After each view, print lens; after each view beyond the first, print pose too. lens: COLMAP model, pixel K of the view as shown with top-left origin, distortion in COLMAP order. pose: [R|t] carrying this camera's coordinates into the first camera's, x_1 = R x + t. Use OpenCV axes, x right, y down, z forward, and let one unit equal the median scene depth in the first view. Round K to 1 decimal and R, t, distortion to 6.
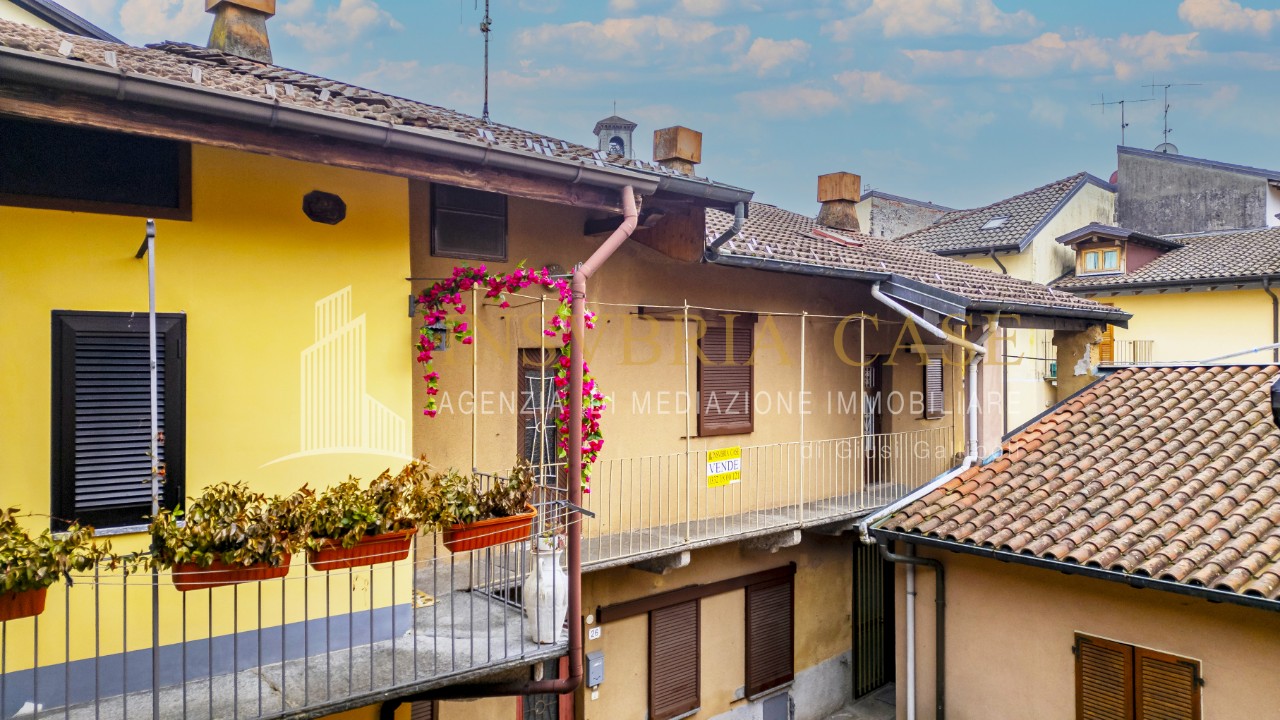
lens RADIAL K [[888.8, 0, 640.0], [0, 888.8, 360.0], [0, 0, 1]] dist [0.074789, -0.064904]
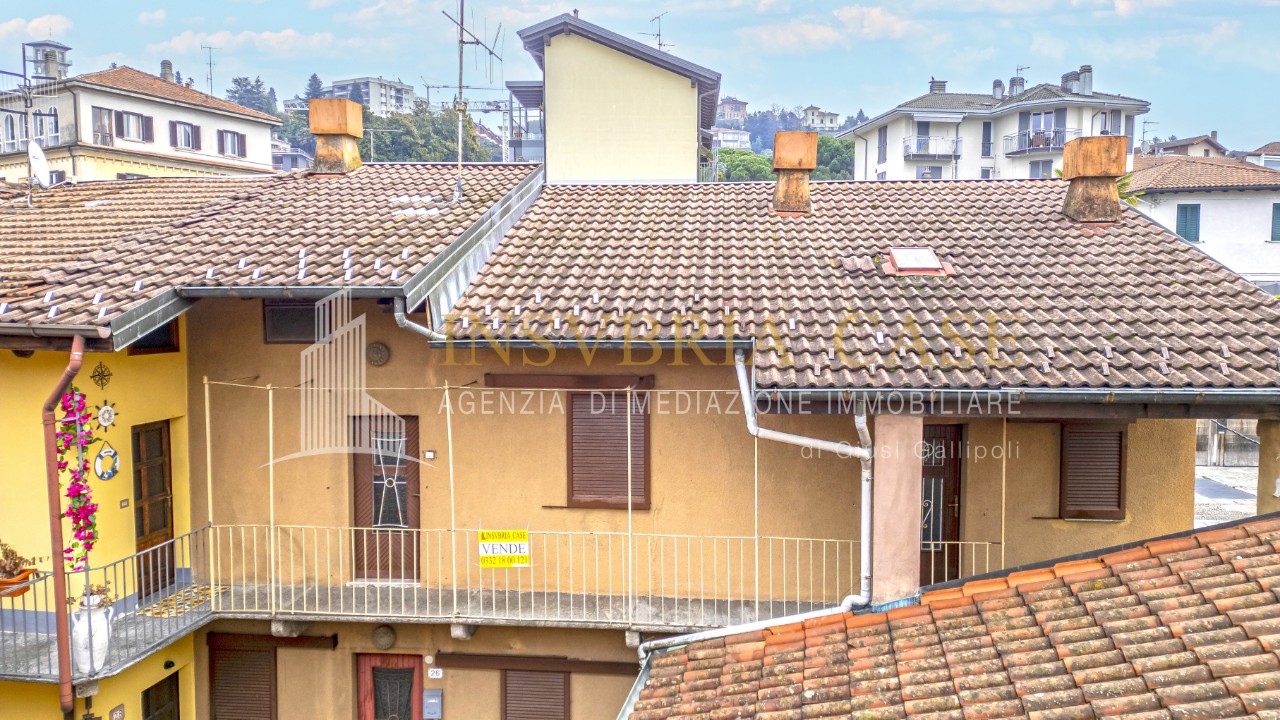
lens RADIAL K [[888.8, 0, 640.0], [0, 888.8, 360.0], [0, 0, 1]] dist [0.074789, -0.064904]
pose [[0.659048, 0.050968, -0.750372, 0.911863], [0.001380, 0.997617, 0.068975, -0.153600], [0.752100, -0.046493, 0.657407, 0.470862]]
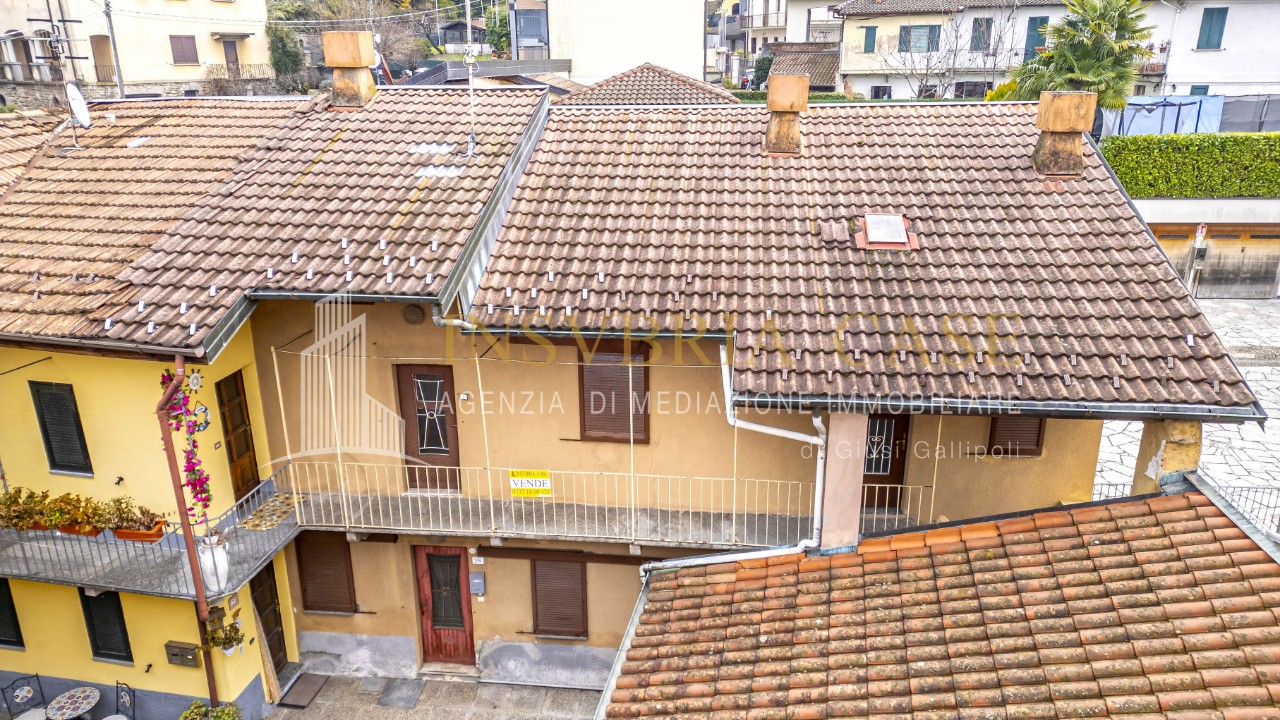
lens RADIAL K [[888.8, 0, 640.0], [0, 888.8, 360.0], [0, 0, 1]] dist [0.074789, -0.064904]
pose [[0.652564, 0.243789, -0.717445, 1.007737], [0.007199, 0.944793, 0.327590, -0.428902], [0.757699, -0.218938, 0.614783, 0.402602]]
